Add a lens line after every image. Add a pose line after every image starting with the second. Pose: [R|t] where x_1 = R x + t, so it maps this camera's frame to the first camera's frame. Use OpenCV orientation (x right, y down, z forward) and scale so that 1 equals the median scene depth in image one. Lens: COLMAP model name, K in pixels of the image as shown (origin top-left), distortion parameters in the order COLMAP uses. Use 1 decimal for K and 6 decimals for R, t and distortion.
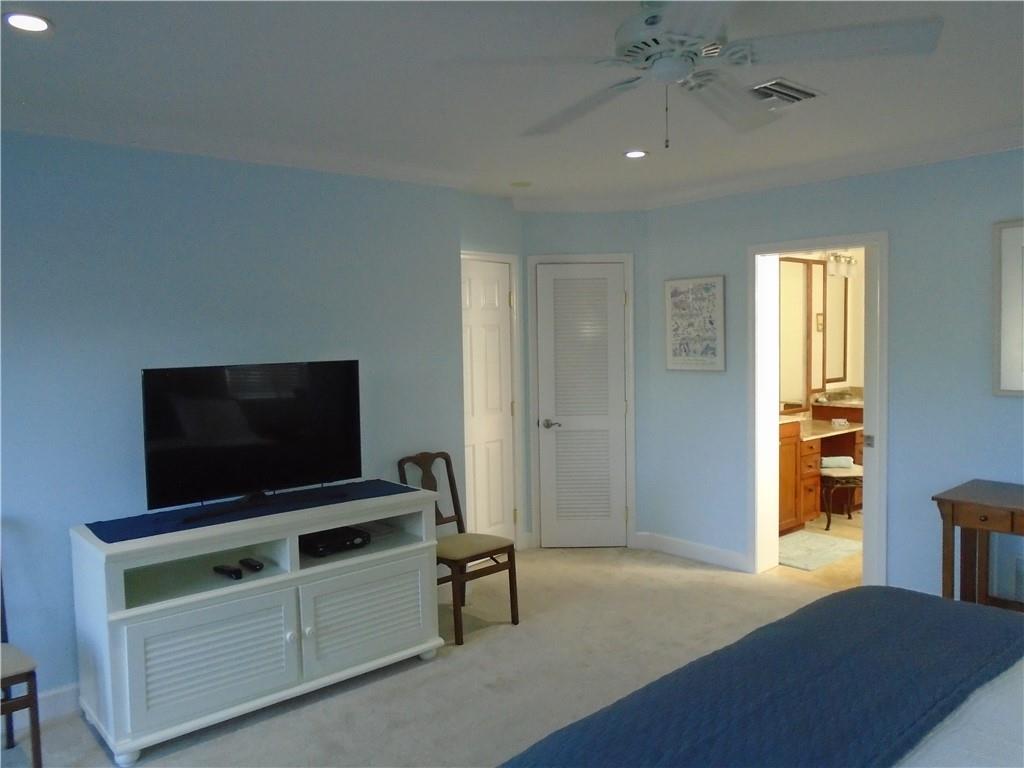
lens RADIAL K [[785.7, 0, 510.1], [0, 785.7, 381.9], [0, 0, 1]] dist [-0.003736, 0.001804]
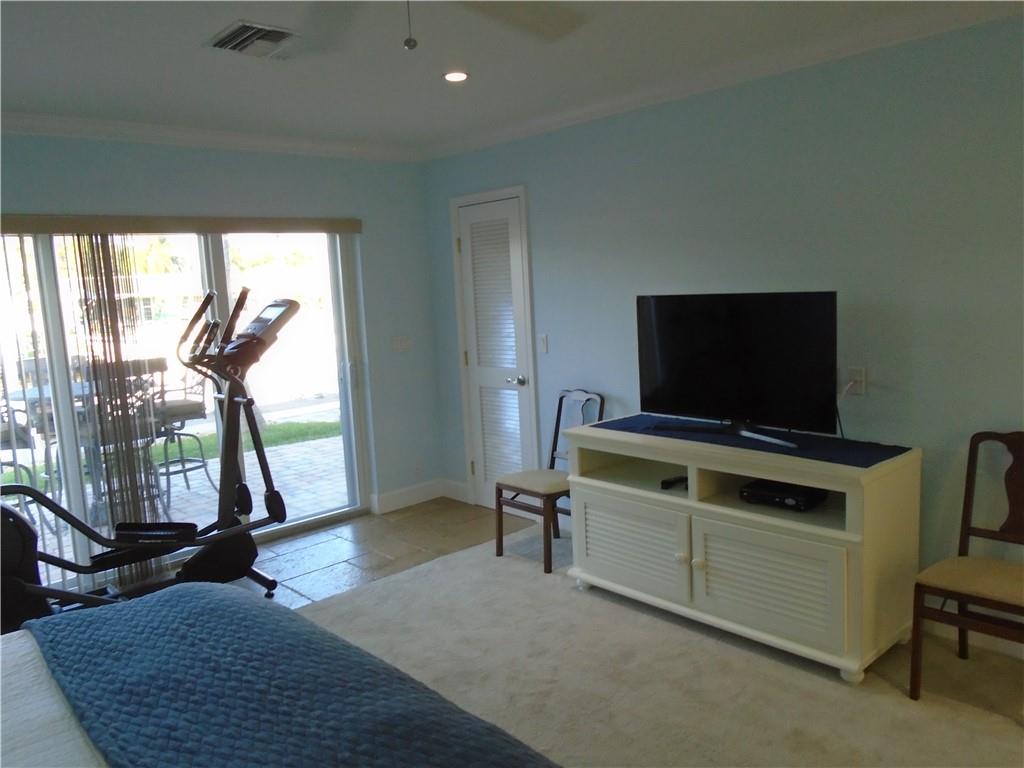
lens RADIAL K [[785.7, 0, 510.0], [0, 785.7, 385.8], [0, 0, 1]] dist [-0.003736, 0.001804]
pose [[0.011136, 0.157022, -0.987532, 0.704399], [-0.010284, 0.987559, 0.156911, -0.063236], [0.999885, 0.008408, 0.012613, 0.747822]]
